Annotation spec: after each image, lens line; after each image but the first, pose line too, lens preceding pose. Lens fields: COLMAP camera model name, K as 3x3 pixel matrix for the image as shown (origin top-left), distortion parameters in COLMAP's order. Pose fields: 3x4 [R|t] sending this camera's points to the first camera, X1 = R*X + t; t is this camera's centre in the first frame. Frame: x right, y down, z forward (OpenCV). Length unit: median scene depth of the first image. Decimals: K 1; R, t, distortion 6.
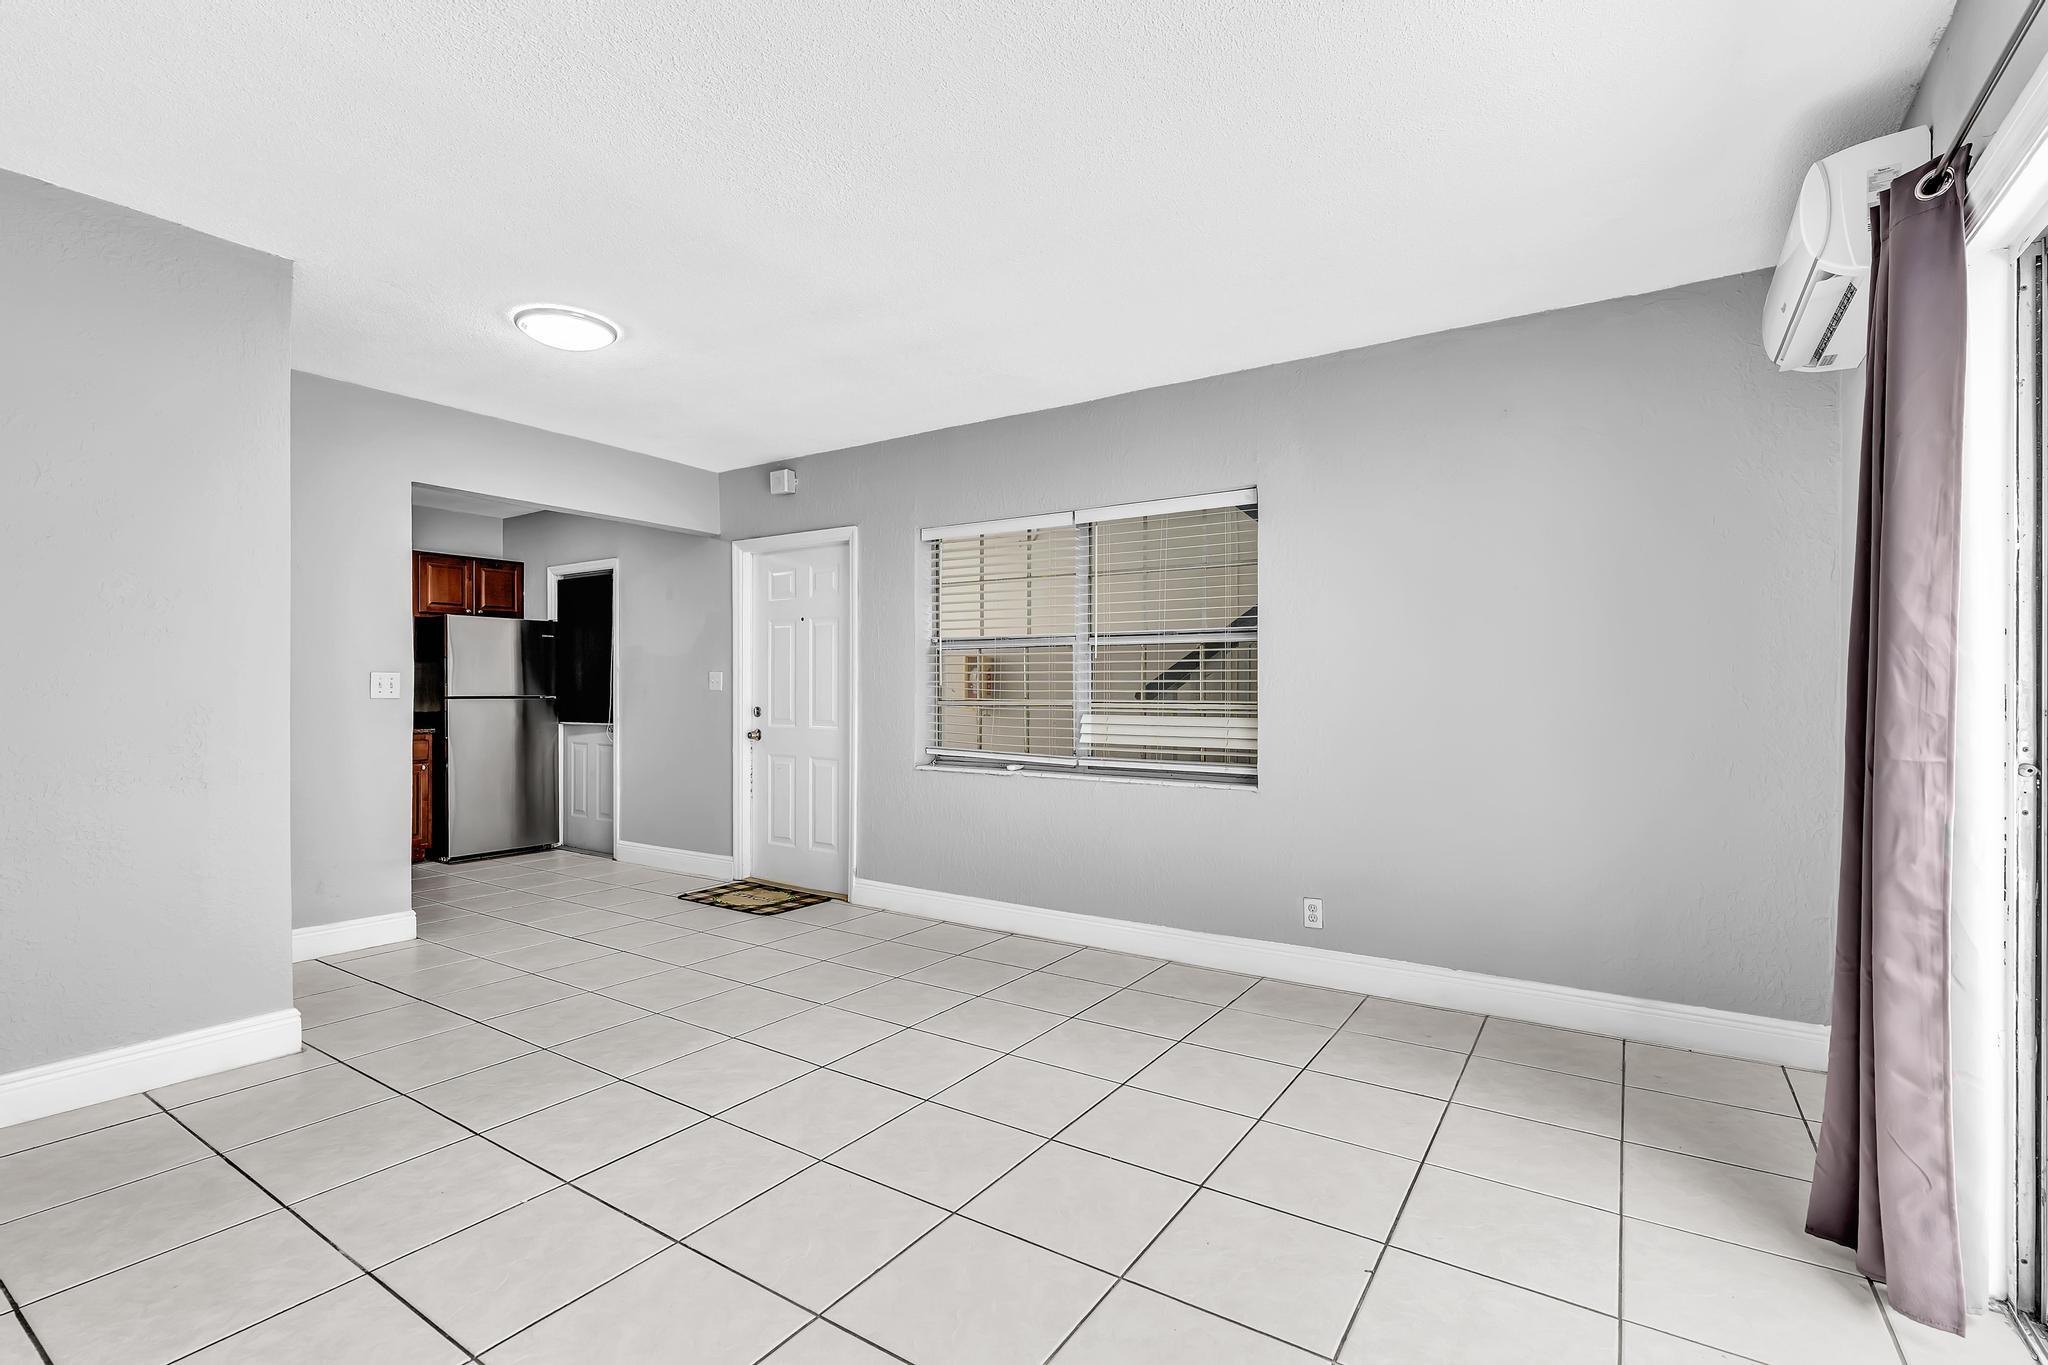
lens RADIAL K [[938.6, 0, 1019.4], [0, 938.6, 690.2], [0, 0, 1]] dist [-0.003677, -0.000795]
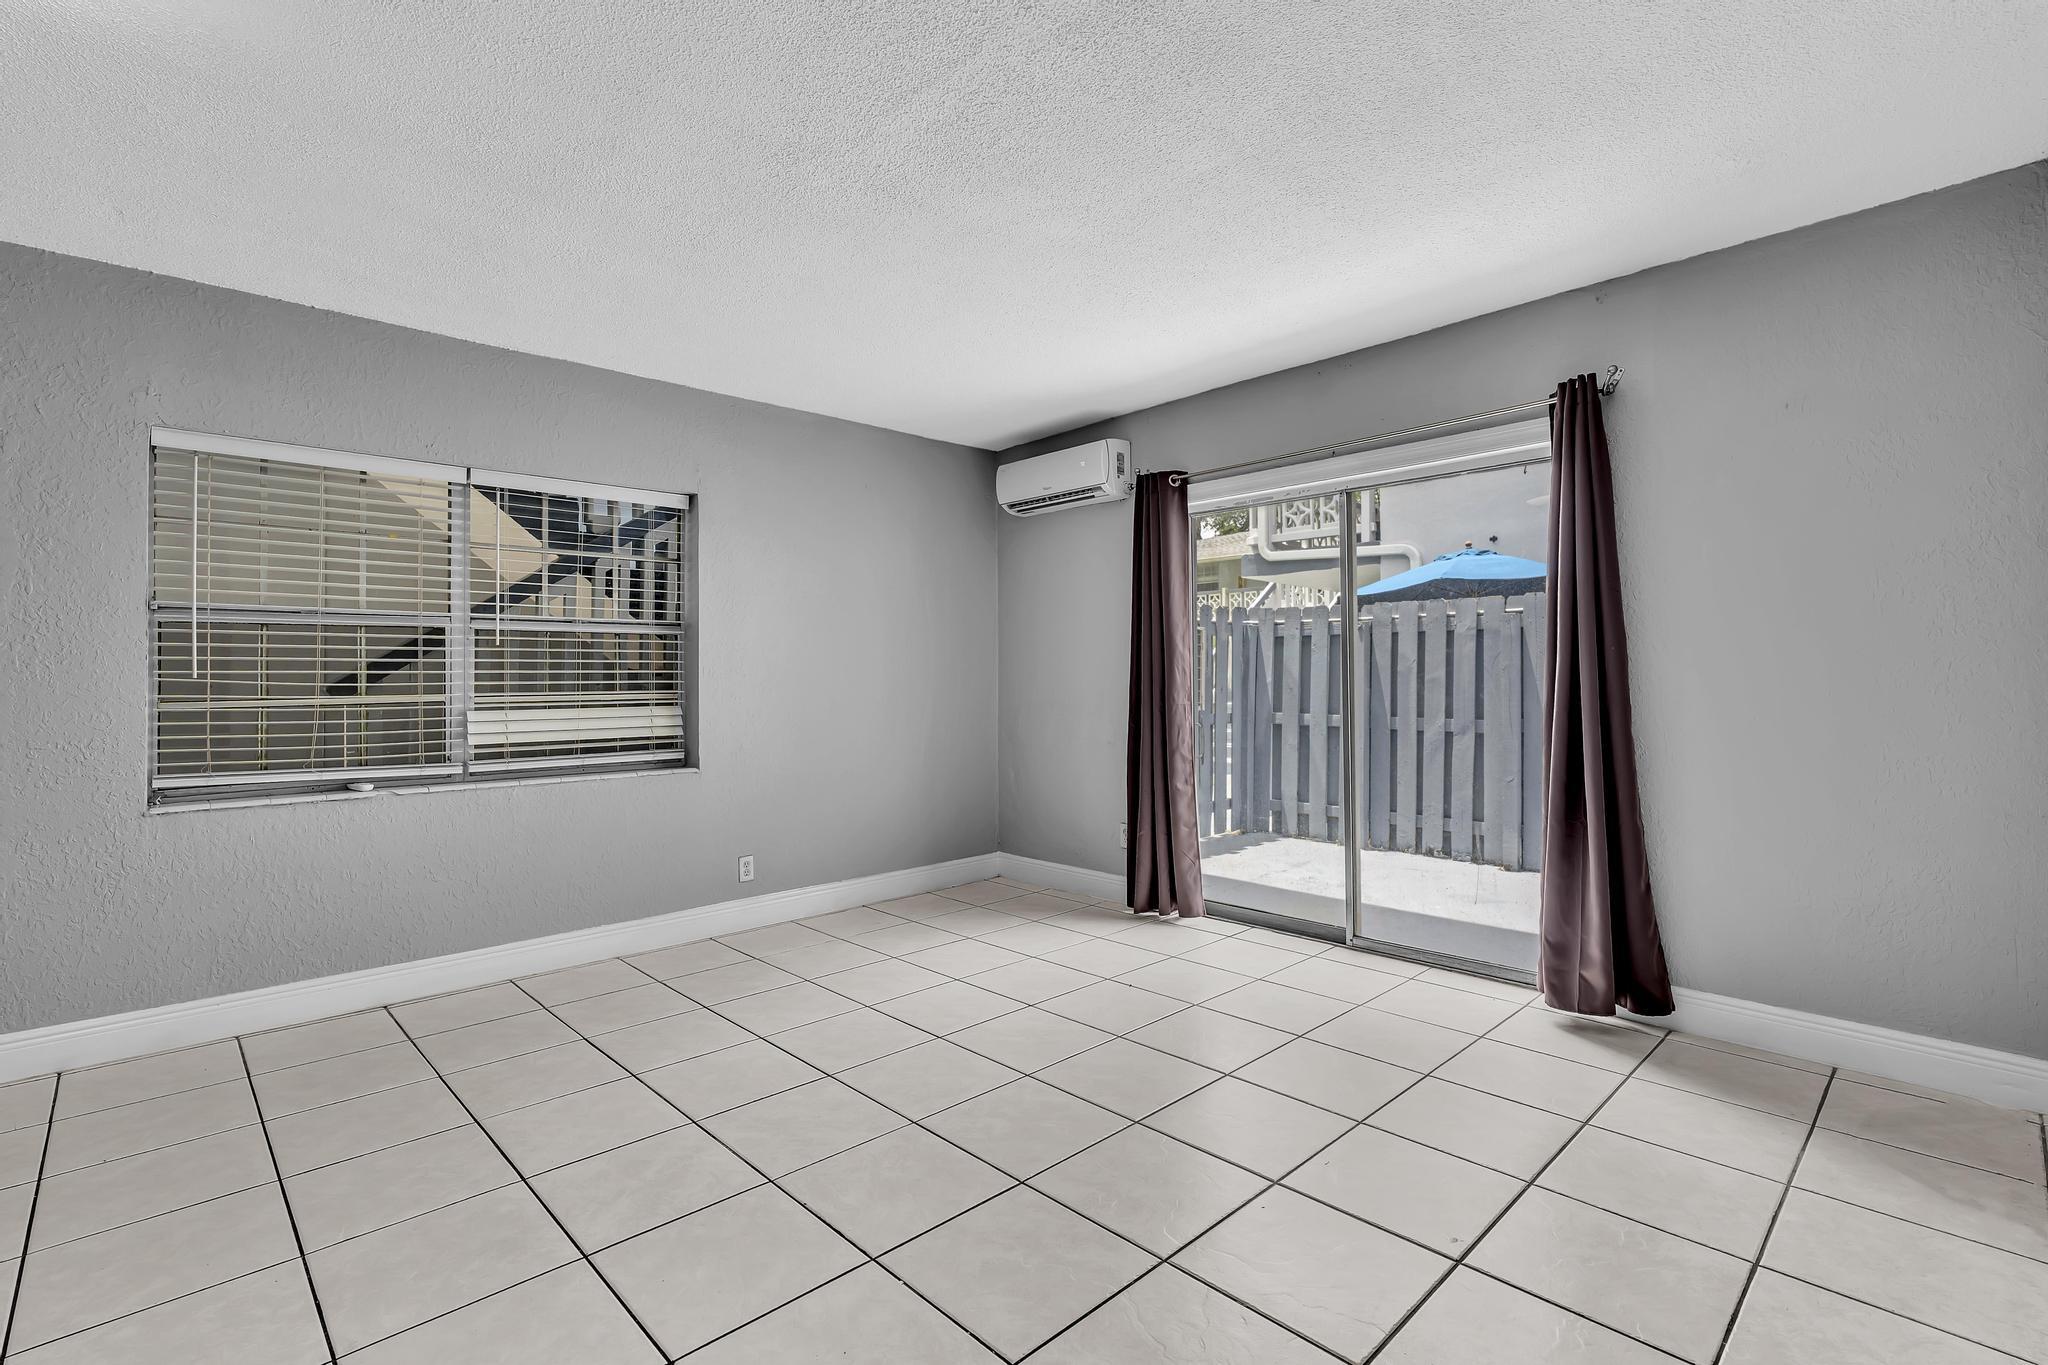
lens RADIAL K [[925.9, 0, 1019.1], [0, 925.9, 674.8], [0, 0, 1]] dist [0.001266, 0.000064]
pose [[0.219461, 0.002310, 0.975619, -0.686274], [0.009313, 0.999947, -0.004463, 0.001715], [-0.975577, 0.010065, 0.219428, 0.370824]]
